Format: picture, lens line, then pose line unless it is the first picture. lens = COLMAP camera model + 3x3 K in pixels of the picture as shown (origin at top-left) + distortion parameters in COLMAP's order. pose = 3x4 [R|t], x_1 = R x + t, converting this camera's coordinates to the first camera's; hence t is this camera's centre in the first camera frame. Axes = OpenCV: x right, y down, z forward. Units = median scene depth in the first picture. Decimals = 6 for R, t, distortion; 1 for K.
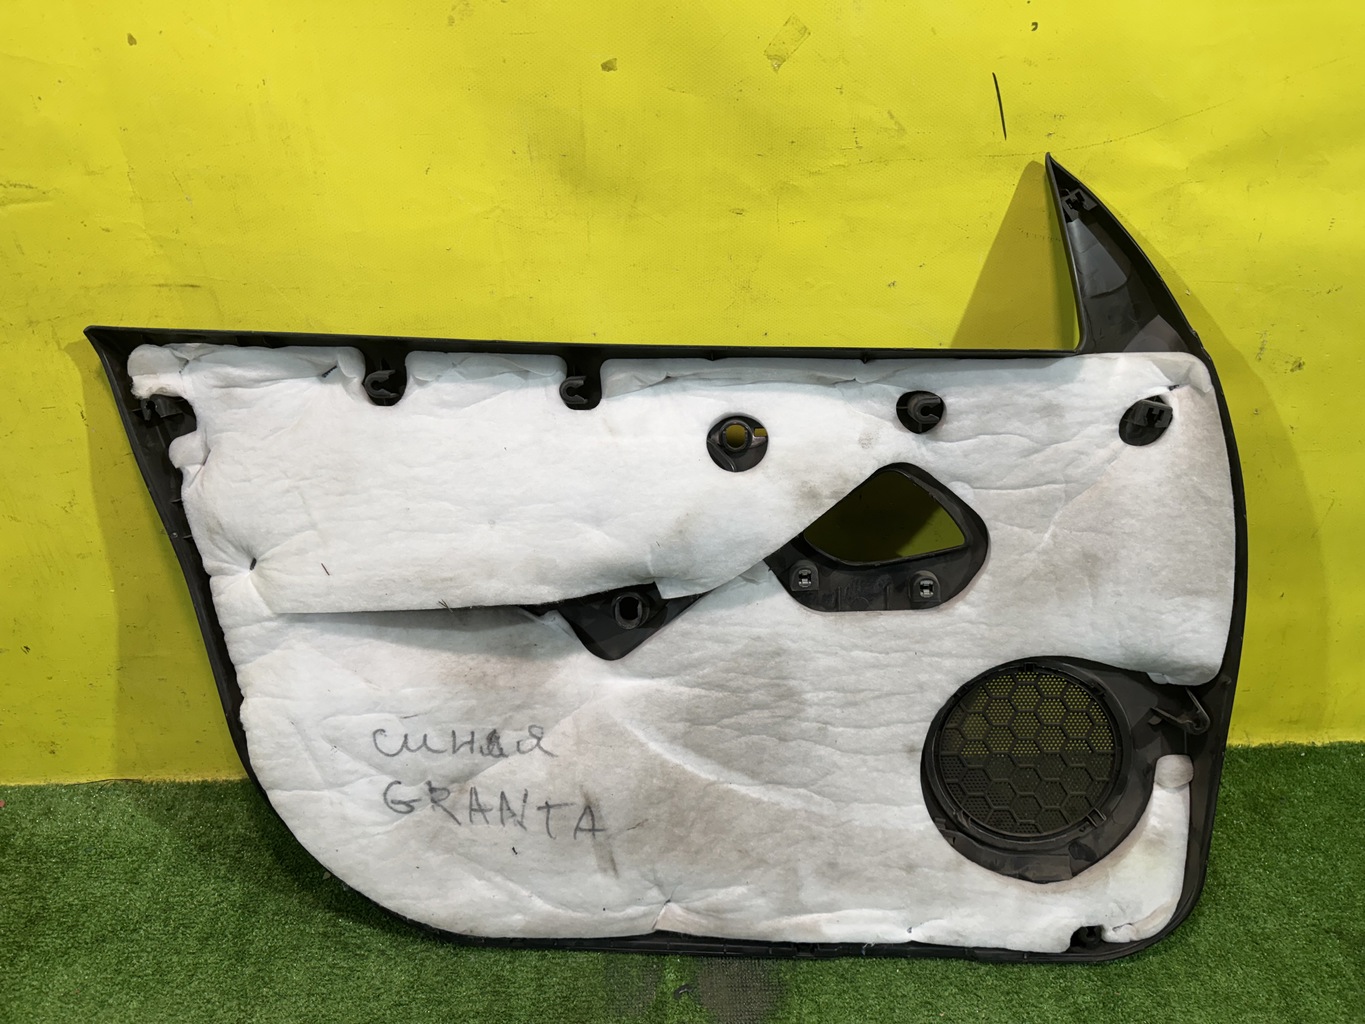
lens RADIAL K [[1014.2, 0, 671.8], [0, 1014.2, 509.5], [0, 0, 1]] dist [0.042784, -0.053324]
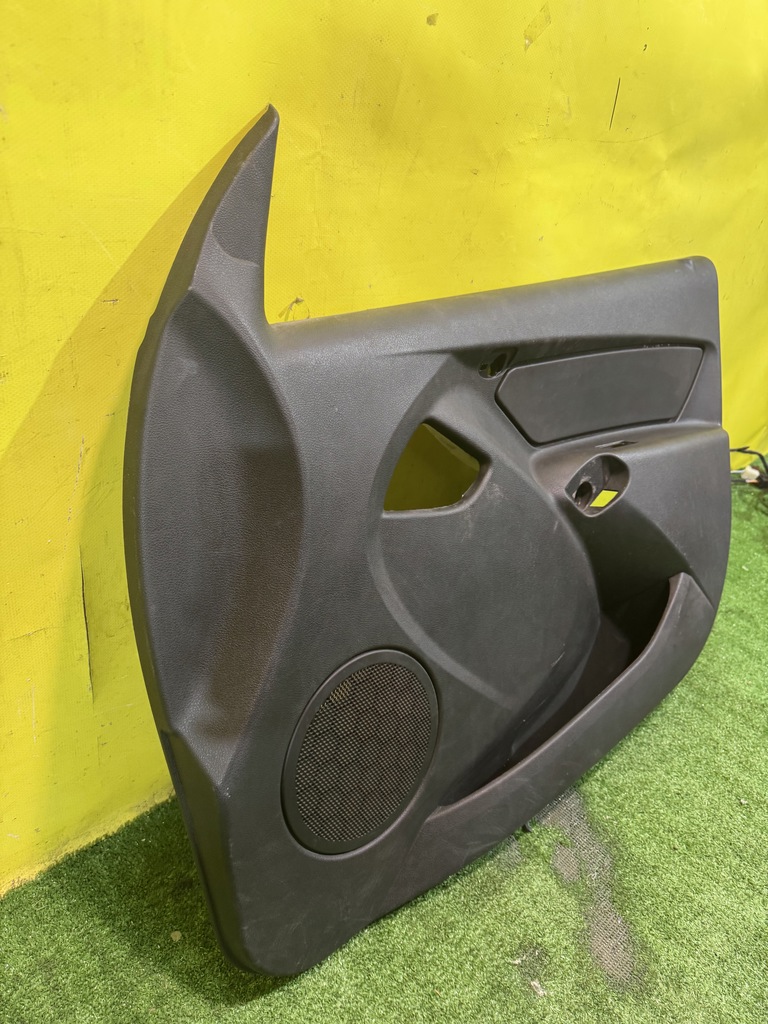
lens RADIAL K [[760.8, 0, 408.5], [0, 760.8, 515.8], [0, 0, 1]] dist [0.042784, -0.053324]
pose [[0.704571, -0.242860, 0.666782, -0.633508], [0.232531, 0.966751, 0.106407, -0.020172], [-0.670454, 0.080076, 0.737617, 0.400959]]
